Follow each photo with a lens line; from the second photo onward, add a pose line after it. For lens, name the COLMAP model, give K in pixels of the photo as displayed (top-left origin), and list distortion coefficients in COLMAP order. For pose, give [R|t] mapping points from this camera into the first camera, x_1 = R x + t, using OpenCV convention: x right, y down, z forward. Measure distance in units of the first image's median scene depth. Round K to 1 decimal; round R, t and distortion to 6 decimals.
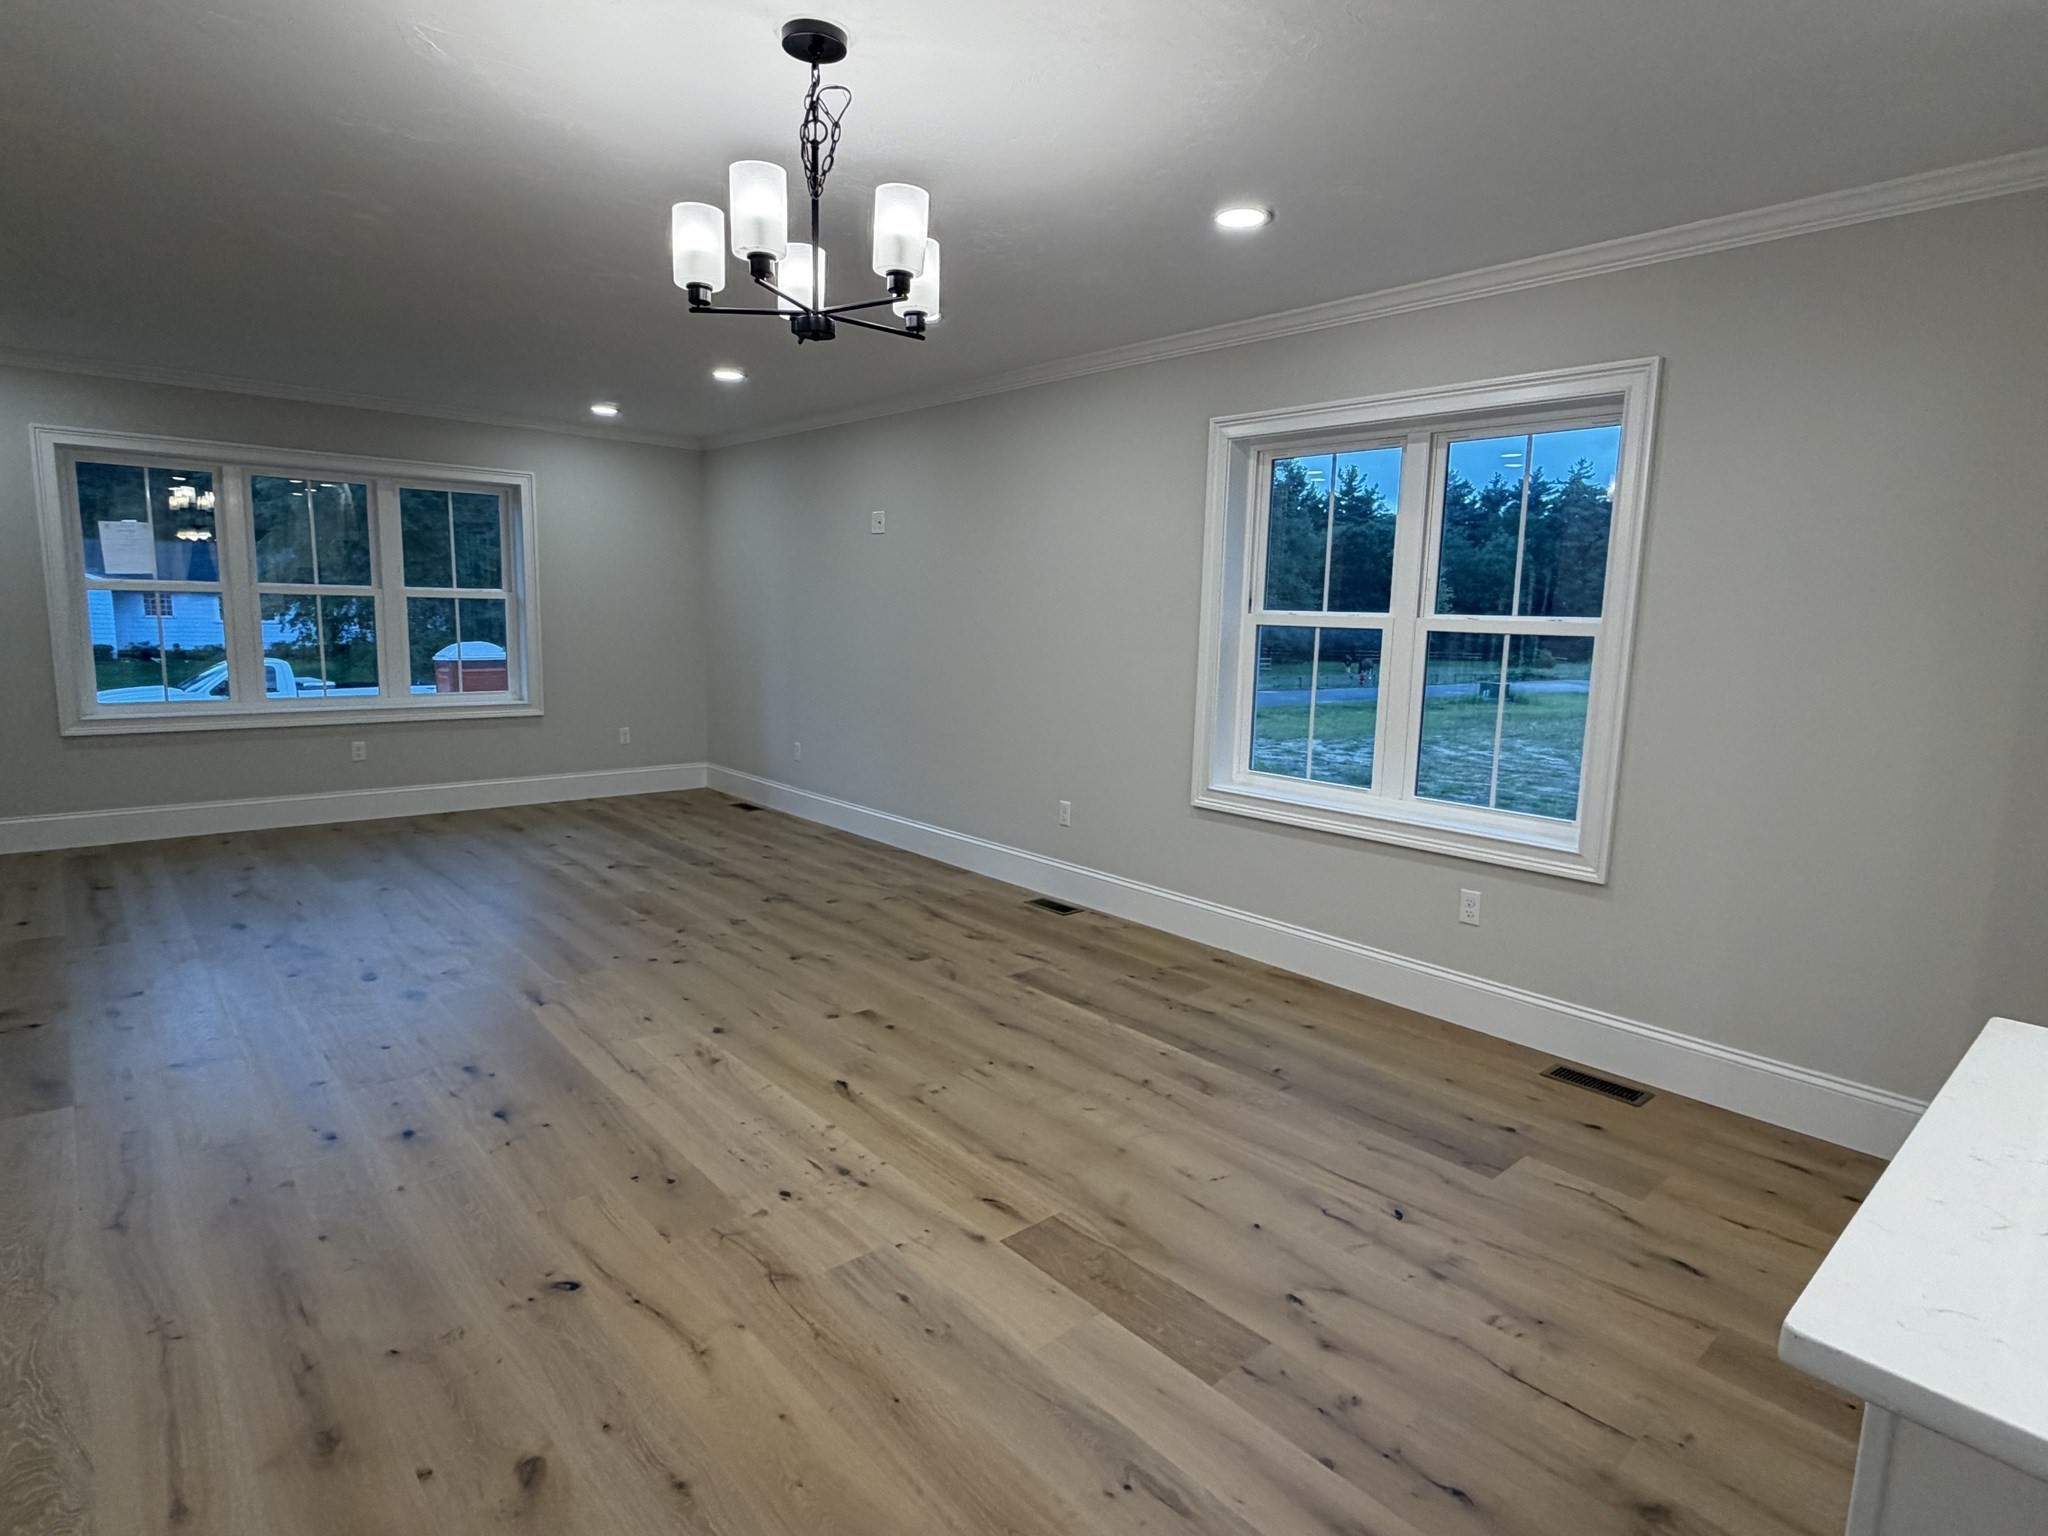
lens RADIAL K [[1085.6, 0, 1028.7], [0, 1085.6, 765.5], [0, 0, 1]] dist [0.000970, -0.000475]
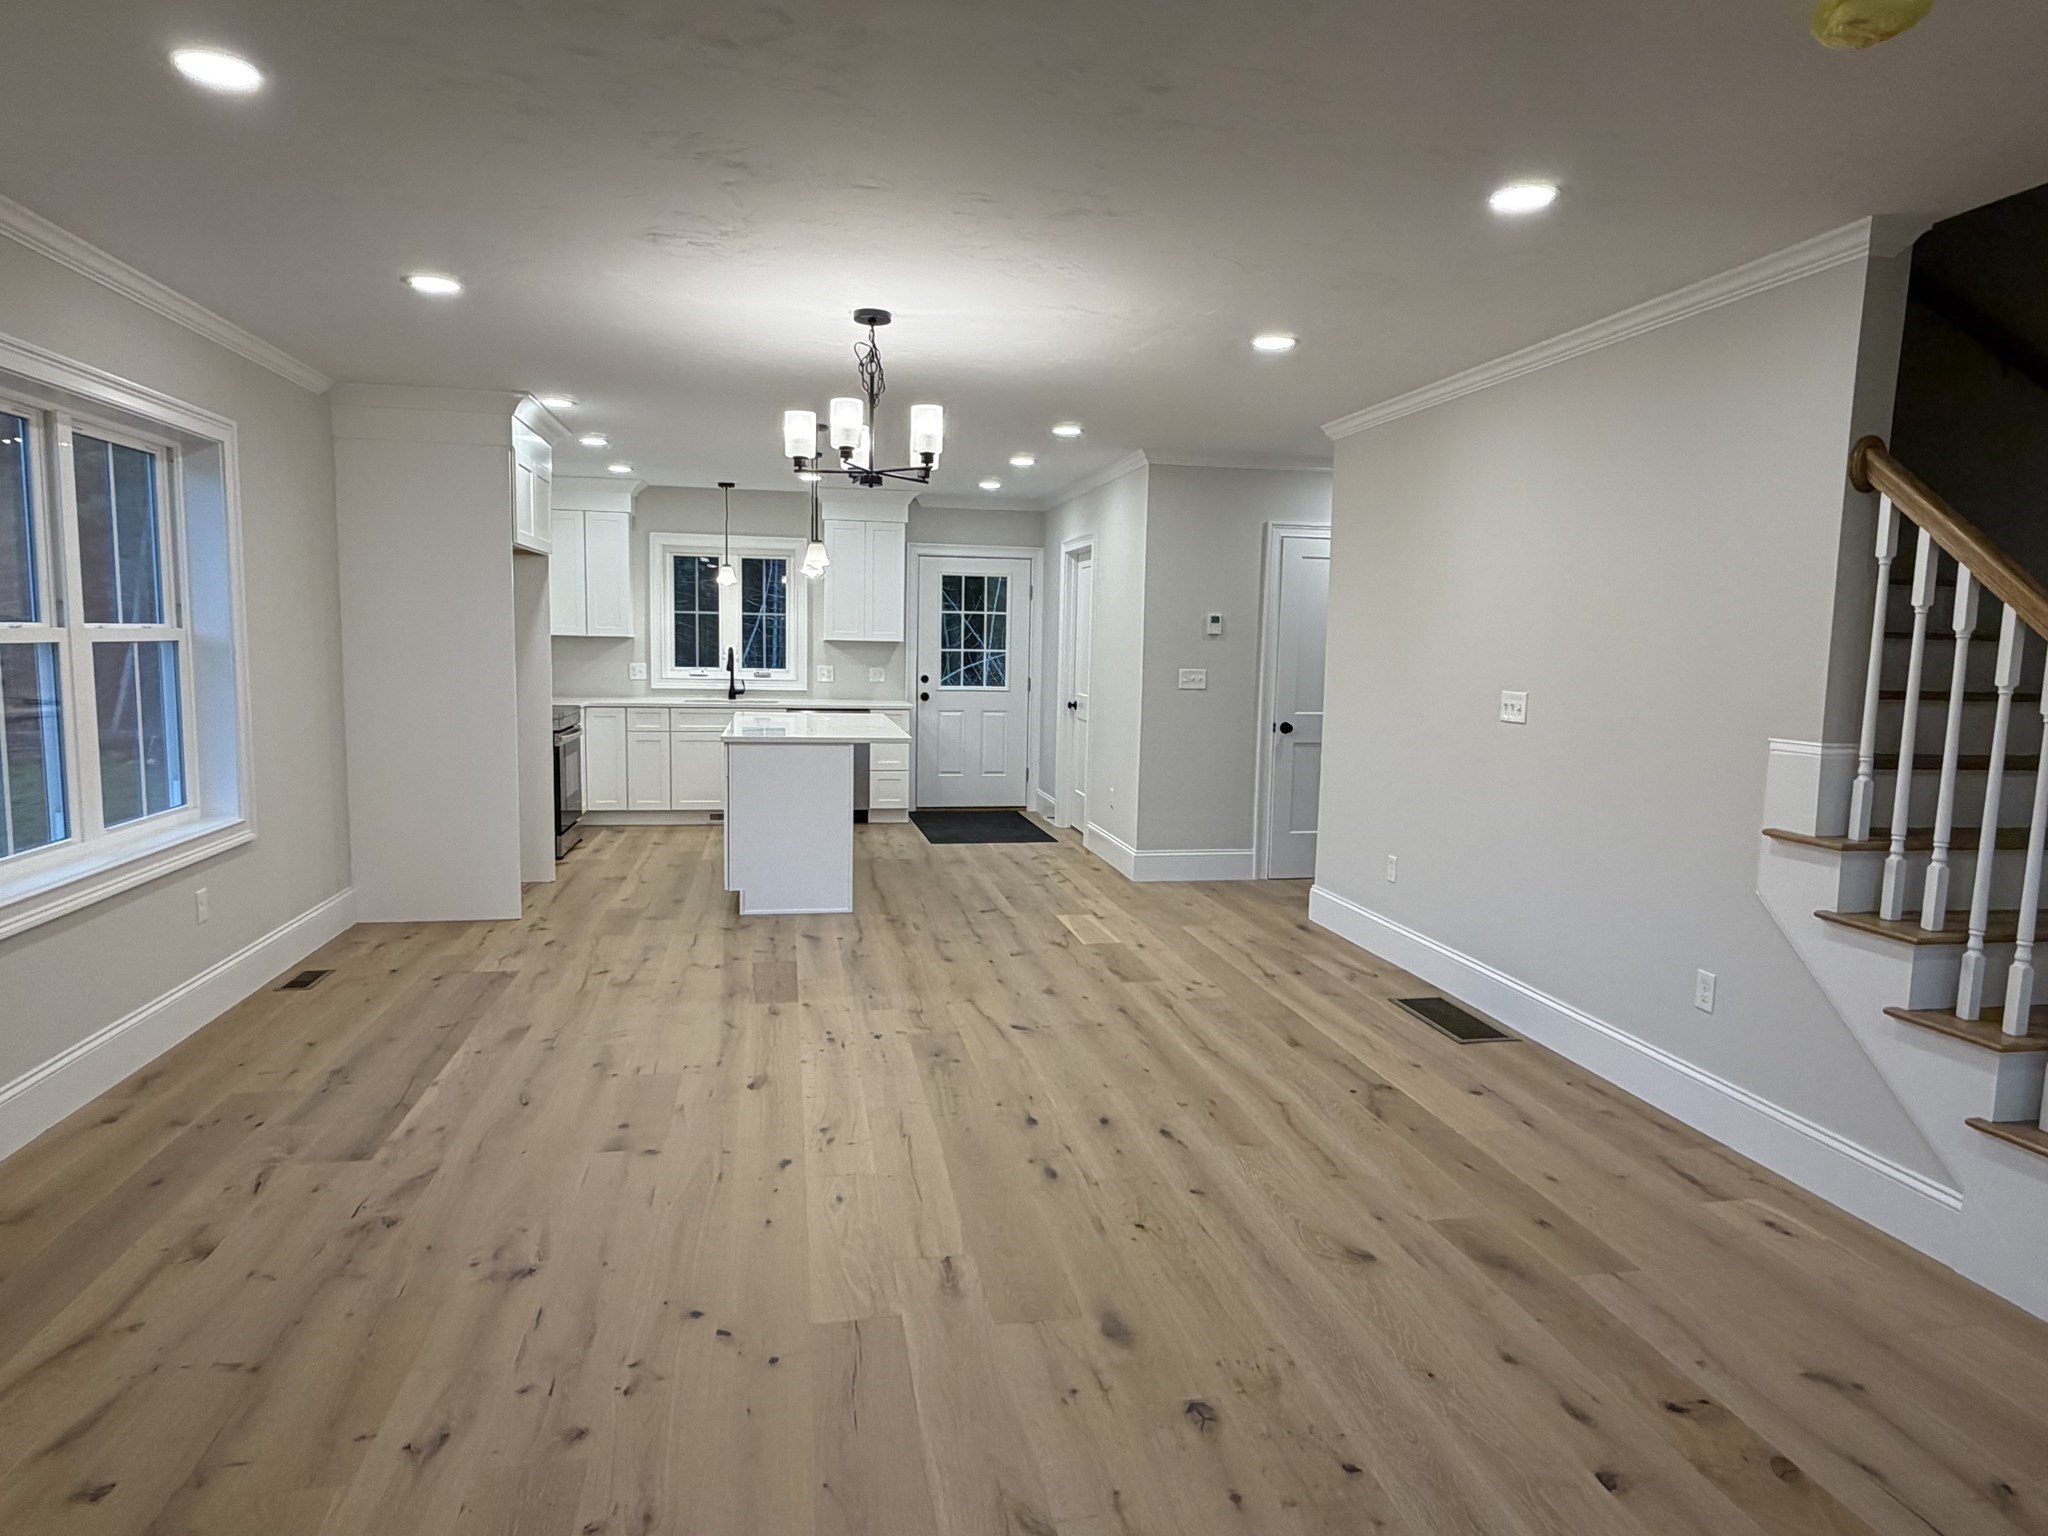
lens RADIAL K [[1221.6, 0, 1015.7], [0, 1221.6, 777.2], [0, 0, 1]] dist [0.001793, 0.001117]
pose [[-0.855063, -0.102897, 0.508213, -0.909368], [0.031532, 0.967980, 0.249037, -0.276675], [-0.517565, 0.228967, -0.824439, 1.663756]]
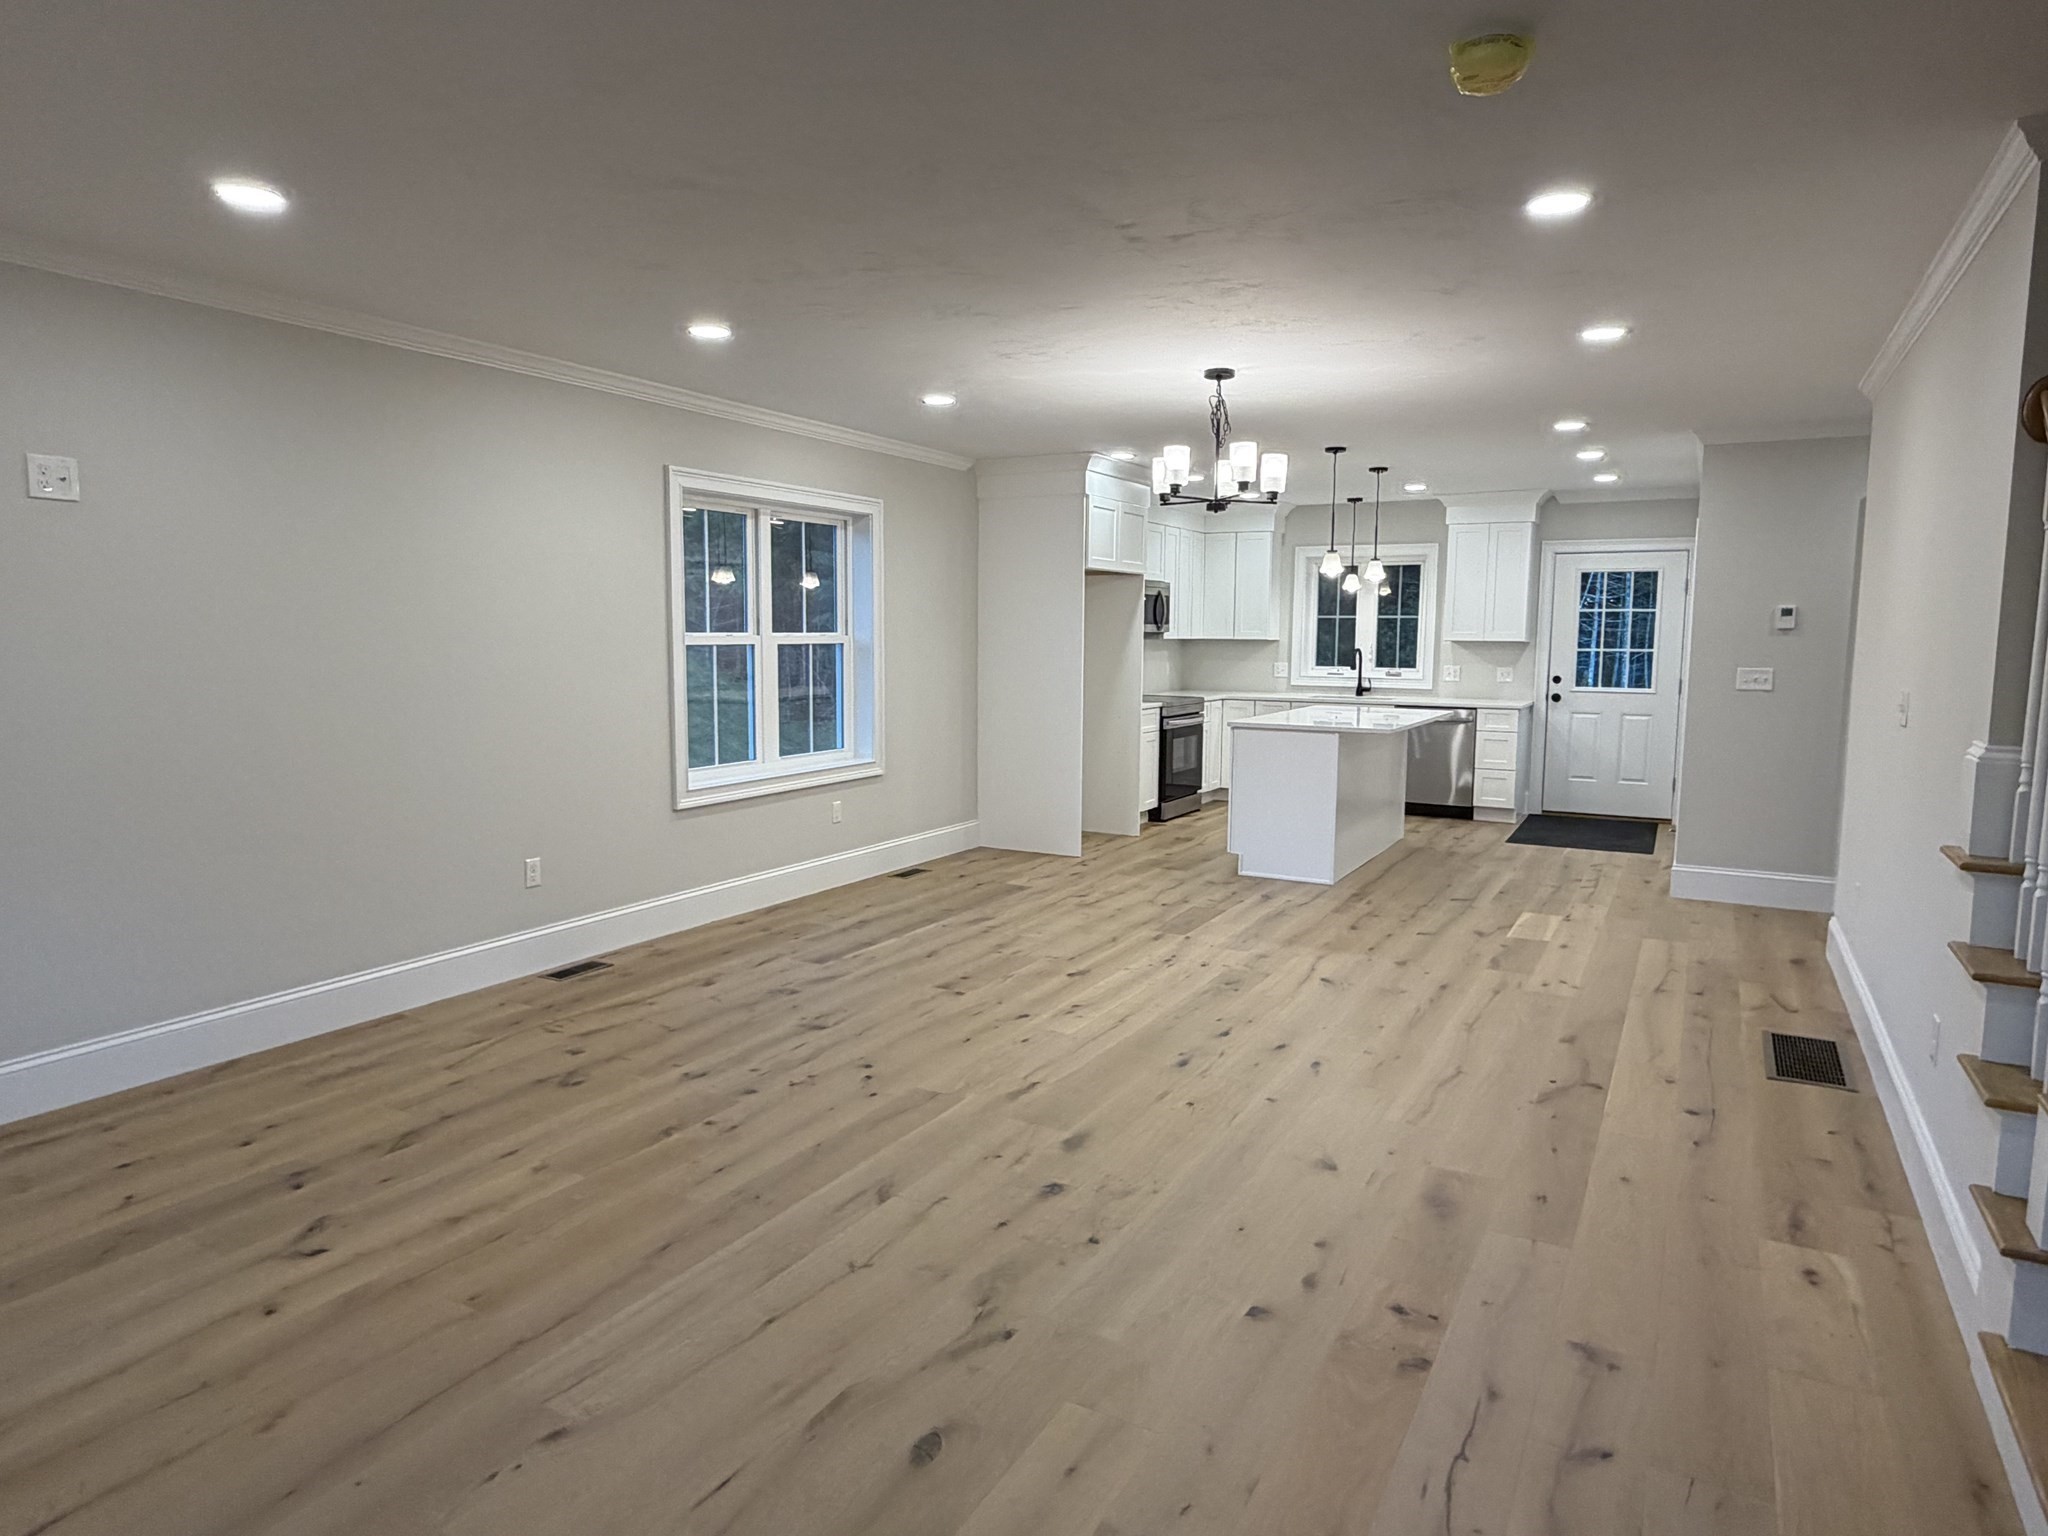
lens RADIAL K [[1221.8, 0, 1012.7], [0, 1221.8, 767.8], [0, 0, 1]] dist [0.000803, -0.000071]
pose [[-0.317958, -0.134623, 0.938499, -1.502703], [0.121469, 0.975926, 0.181145, -0.253737], [-0.940292, 0.171595, -0.293951, 1.388661]]
